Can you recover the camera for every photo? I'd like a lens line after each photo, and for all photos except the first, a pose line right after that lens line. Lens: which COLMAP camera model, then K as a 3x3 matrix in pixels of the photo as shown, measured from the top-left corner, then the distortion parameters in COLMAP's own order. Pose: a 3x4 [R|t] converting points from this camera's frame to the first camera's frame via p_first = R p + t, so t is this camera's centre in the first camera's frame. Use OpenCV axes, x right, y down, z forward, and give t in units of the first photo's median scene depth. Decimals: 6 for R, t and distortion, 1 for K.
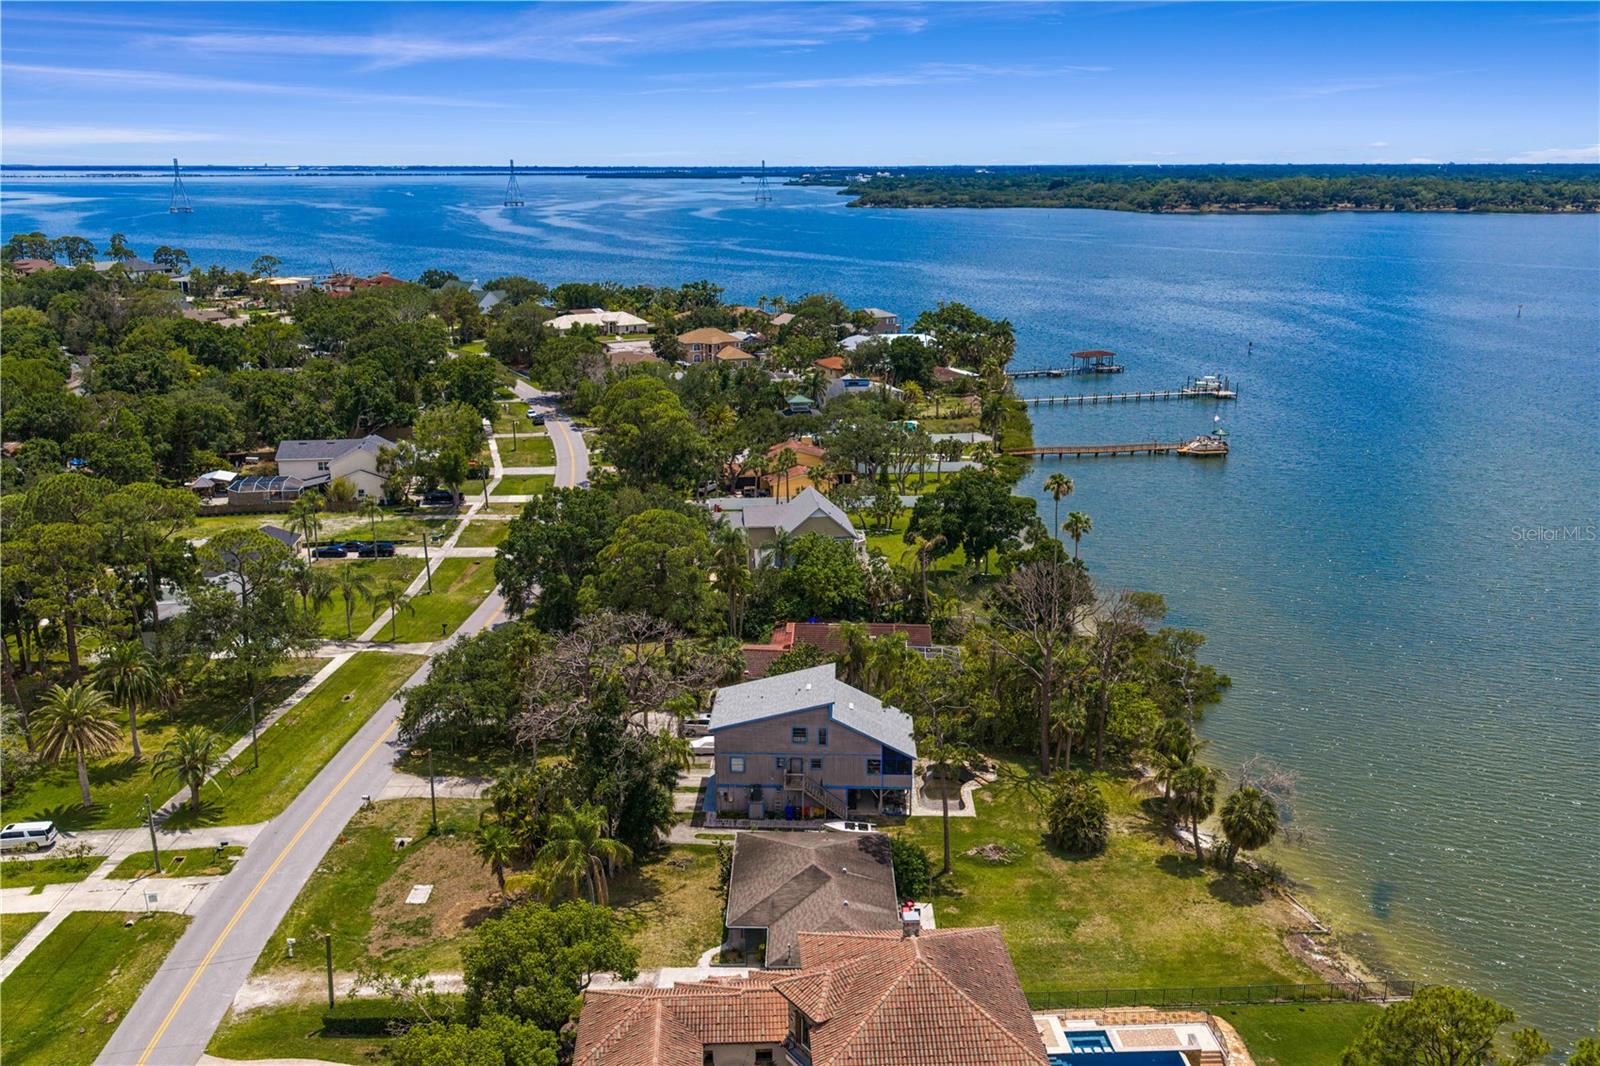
lens RADIAL K [[1398.8, 0, 804.8], [0, 1398.8, 525.0], [0, 0, 1]] dist [0.021159, -0.018670]
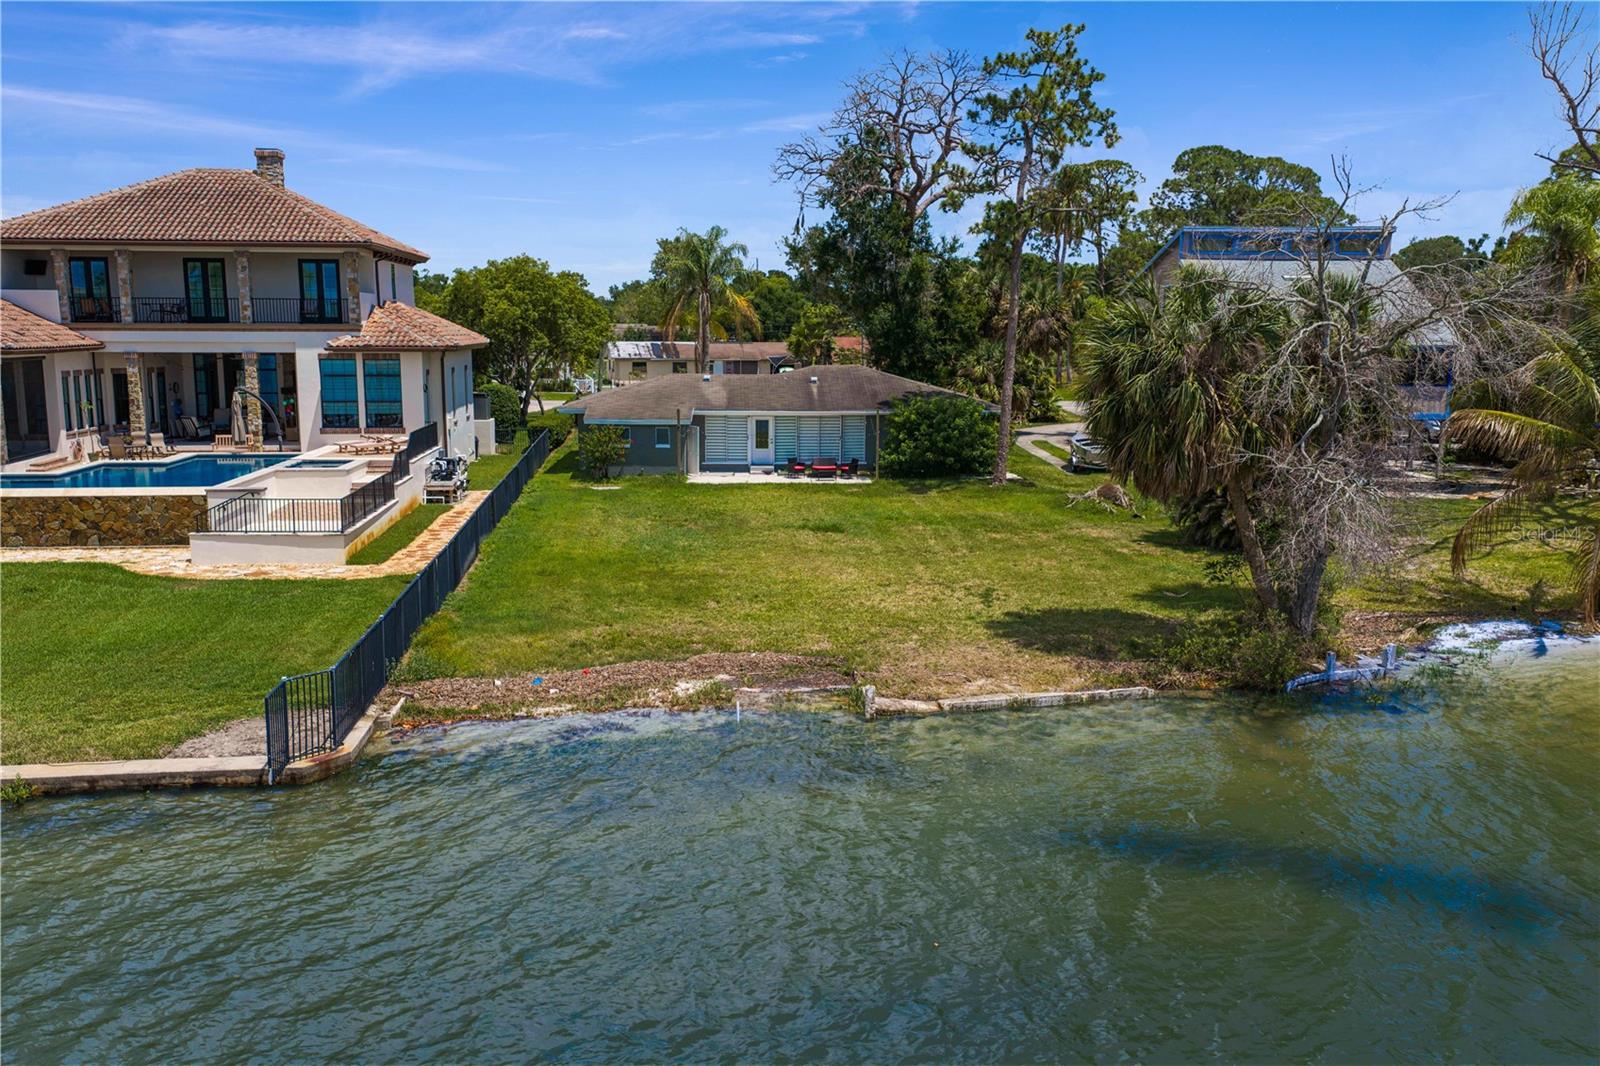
lens RADIAL K [[1308.0, 0, 801.3], [0, 1308.0, 541.6], [0, 0, 1]] dist [0.058918, -0.100550]
pose [[0.039254, 0.162701, -0.985894, 0.515038], [-0.254727, 0.955686, 0.147574, 0.201020], [0.966216, 0.245341, 0.078959, 0.837709]]
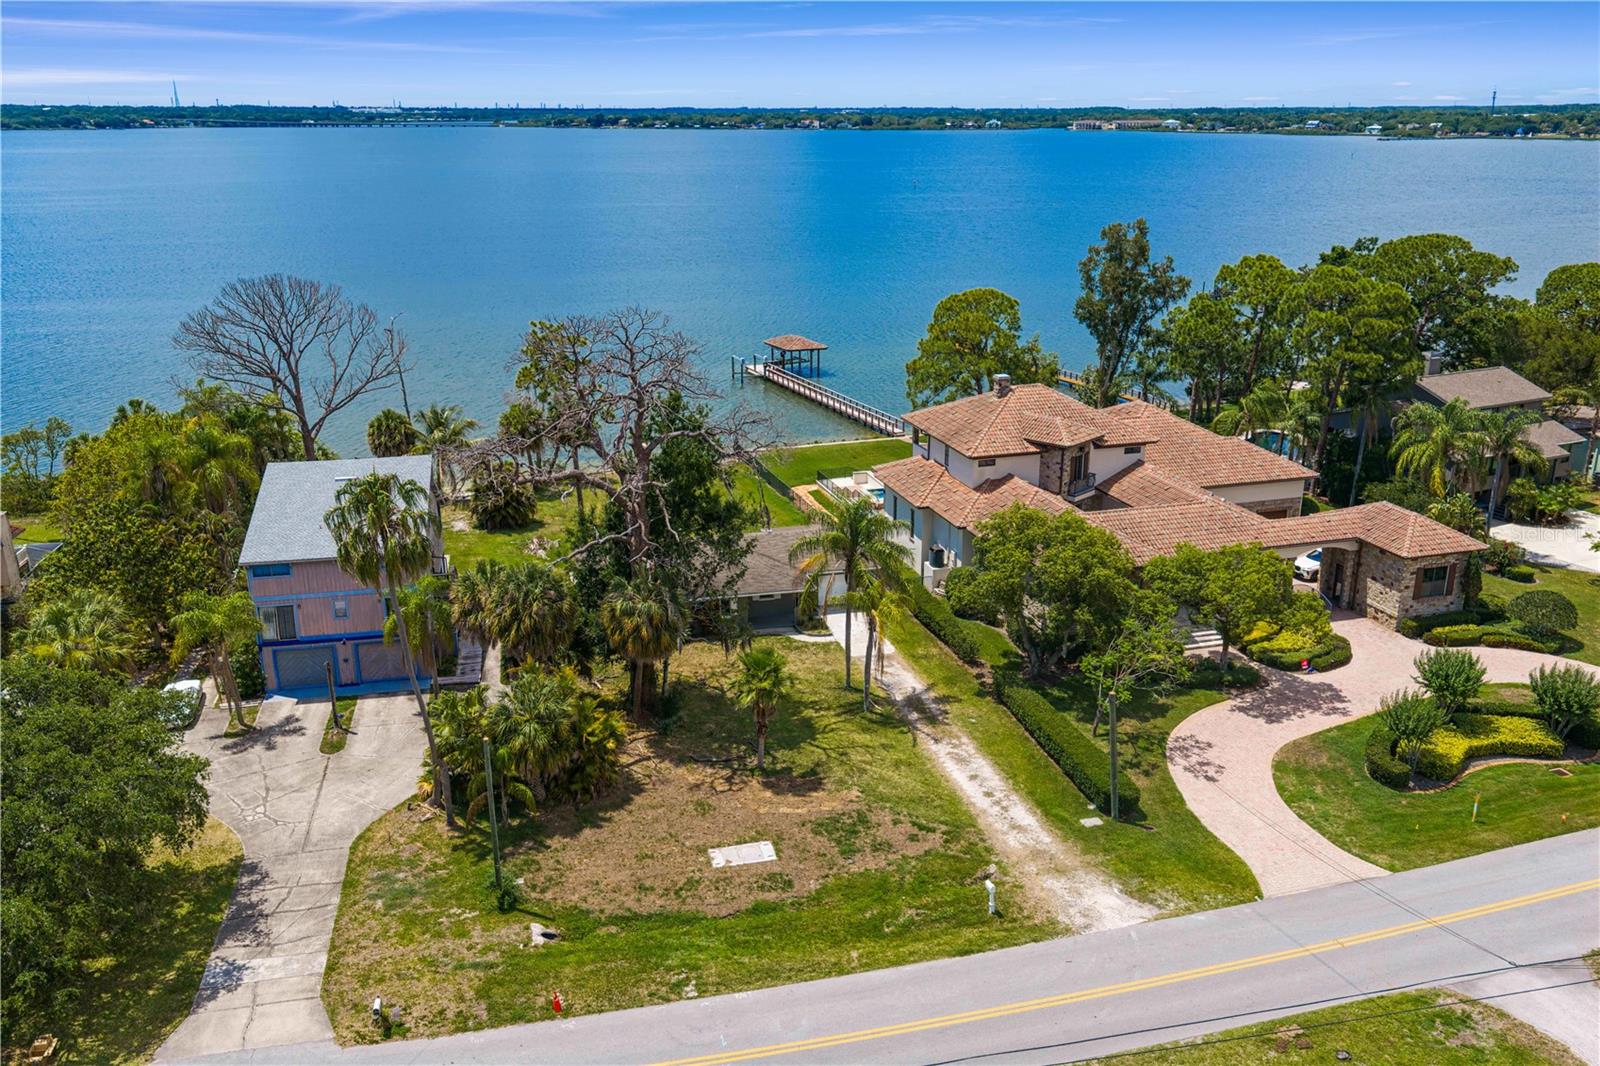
lens RADIAL K [[1308.0, 0, 800.6], [0, 1308.0, 533.1], [0, 0, 1]] dist [0.042763, -0.072525]
pose [[-0.231685, -0.298573, 0.925838, -0.656575], [0.246395, 0.902688, 0.352766, -0.029567], [-0.941069, 0.309852, -0.135572, 0.910605]]
